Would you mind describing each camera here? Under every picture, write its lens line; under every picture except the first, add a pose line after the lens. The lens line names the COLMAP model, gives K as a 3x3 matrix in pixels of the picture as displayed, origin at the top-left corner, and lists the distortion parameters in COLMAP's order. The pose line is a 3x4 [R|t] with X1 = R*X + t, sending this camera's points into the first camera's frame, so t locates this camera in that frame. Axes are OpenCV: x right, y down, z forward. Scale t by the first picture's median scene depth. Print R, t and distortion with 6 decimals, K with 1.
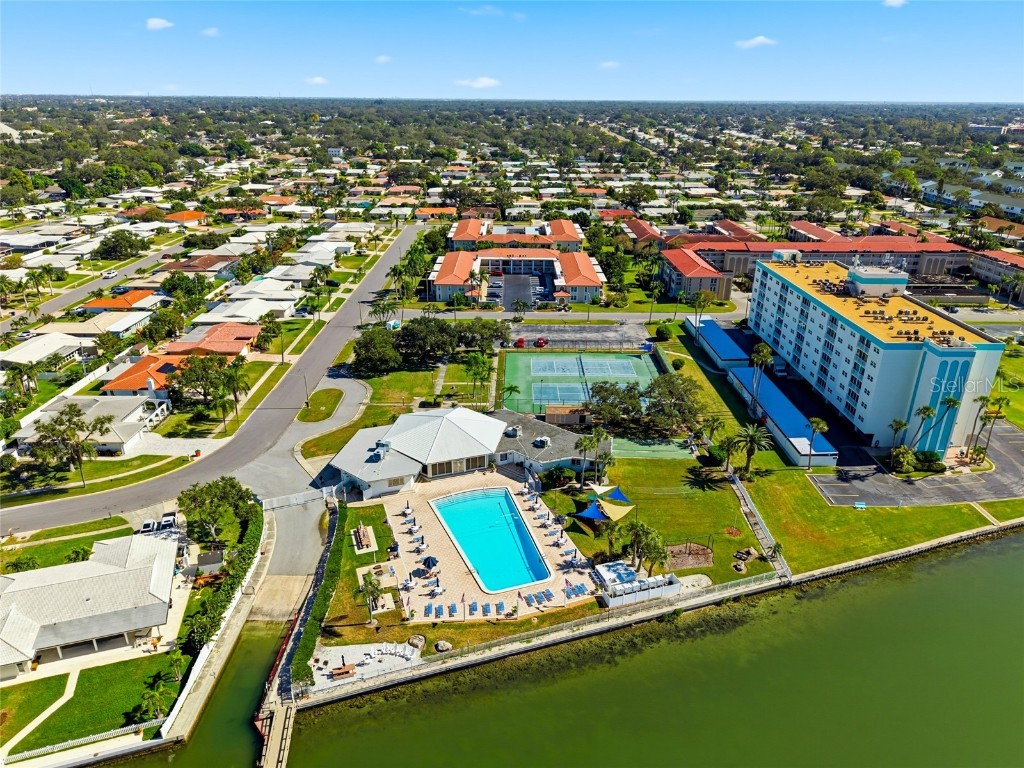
lens RADIAL K [[691.3, 0, 512.2], [0, 691.3, 383.9], [0, 0, 1]] dist [0.049459, -0.048412]
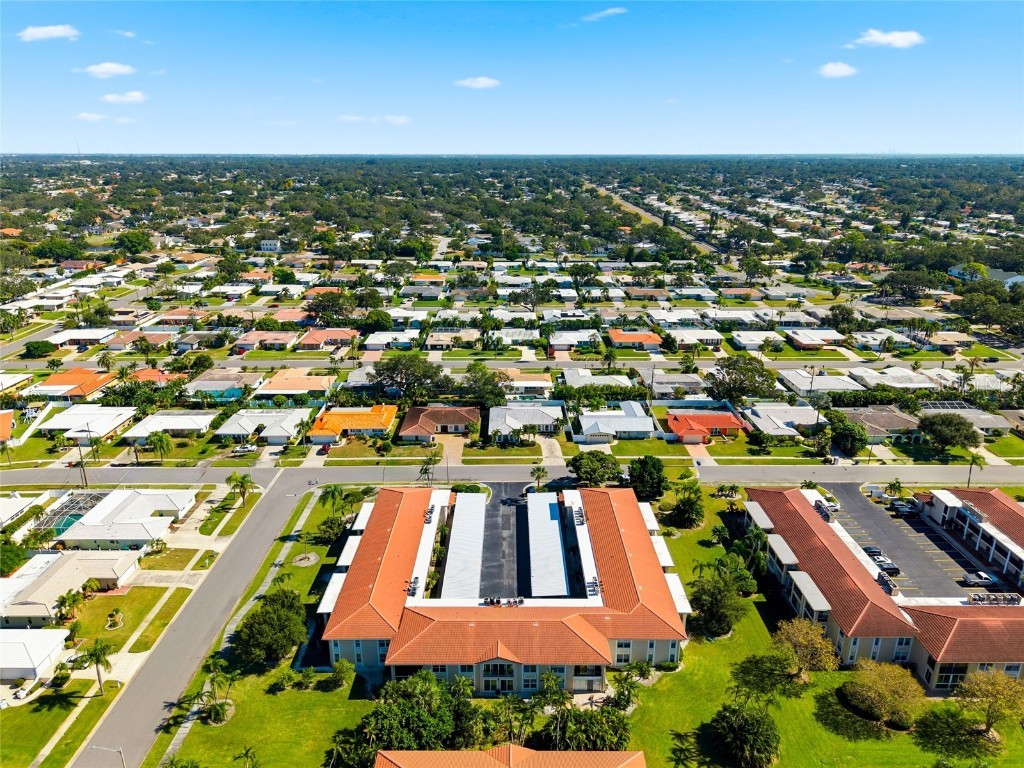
lens RADIAL K [[691.3, 0, 510.0], [0, 691.3, 385.4], [0, 0, 1]] dist [0.049459, -0.048412]
pose [[0.999962, -0.007163, -0.004962, 0.005754], [0.006817, 0.997760, -0.066552, -0.155415], [0.005427, 0.066515, 0.997771, 0.314089]]
